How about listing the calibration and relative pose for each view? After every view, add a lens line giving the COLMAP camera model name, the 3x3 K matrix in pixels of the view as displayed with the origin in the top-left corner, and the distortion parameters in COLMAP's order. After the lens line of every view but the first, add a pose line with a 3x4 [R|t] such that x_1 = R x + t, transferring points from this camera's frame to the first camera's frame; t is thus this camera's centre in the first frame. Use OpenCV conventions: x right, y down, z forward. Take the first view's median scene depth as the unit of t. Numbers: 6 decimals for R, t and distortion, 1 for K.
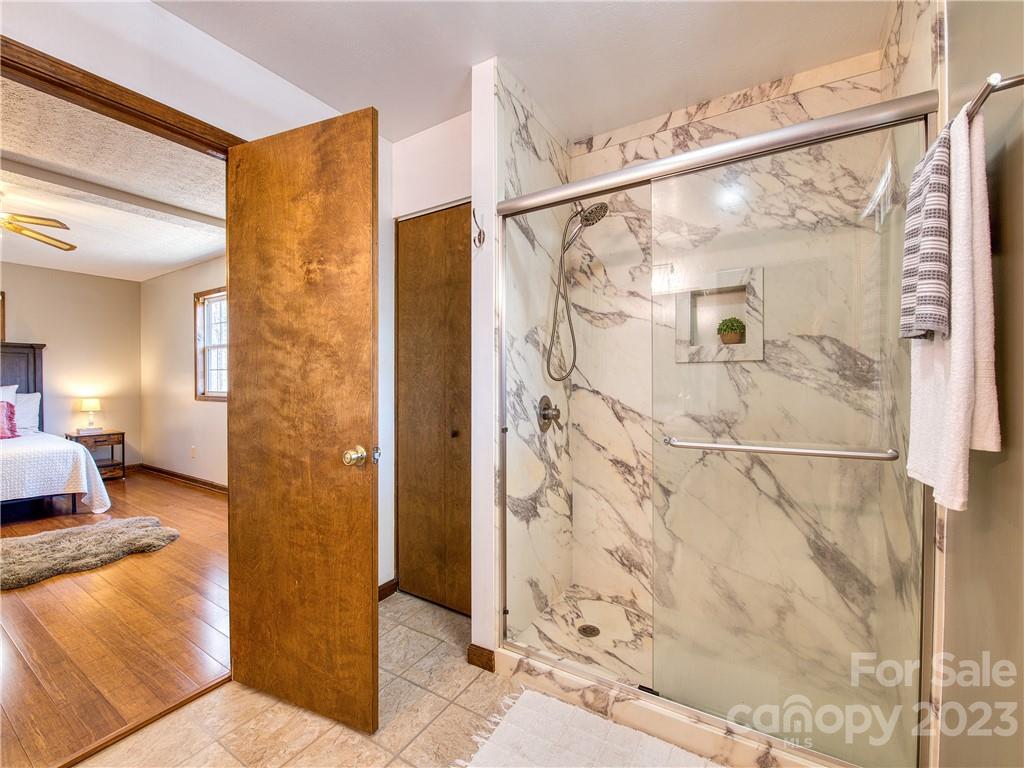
lens RADIAL K [[442.4, 0, 510.2], [0, 442.4, 385.1], [0, 0, 1]] dist [0.000542, 0.000078]
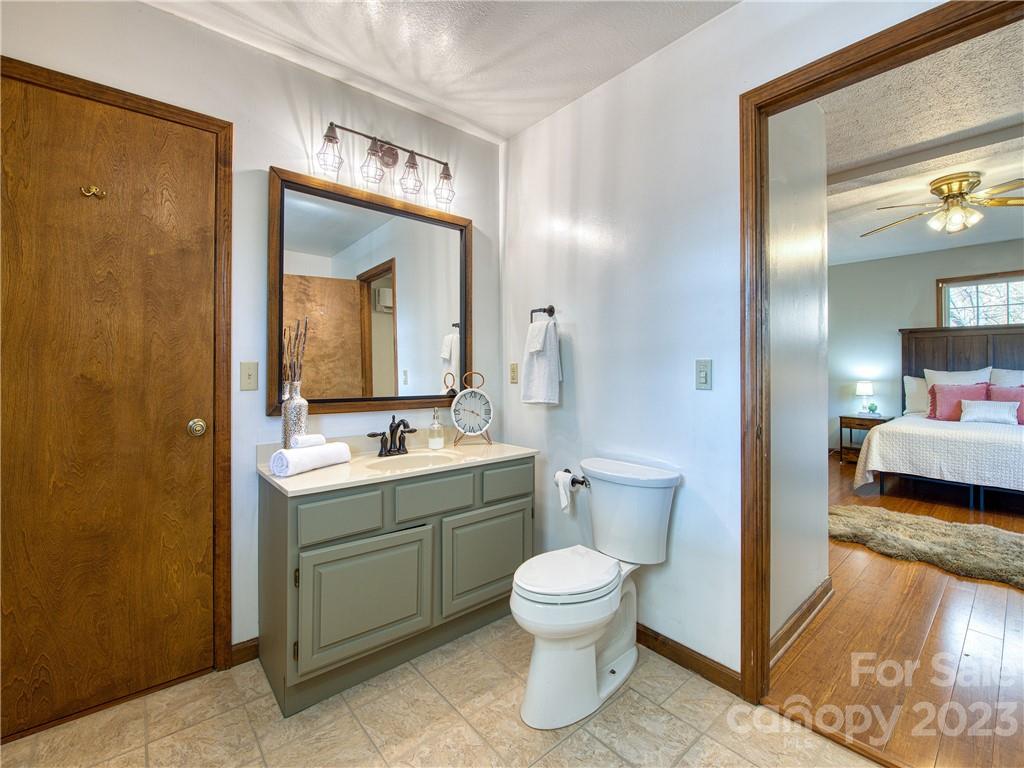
lens RADIAL K [[464.9, 0, 521.8], [0, 464.9, 368.8], [0, 0, 1]] dist [-0.002566, 0.000646]
pose [[-0.269162, 0.003167, -0.963090, 0.132824], [-0.002701, 0.999988, 0.004043, 0.000810], [0.963091, 0.003690, -0.269150, 0.335835]]
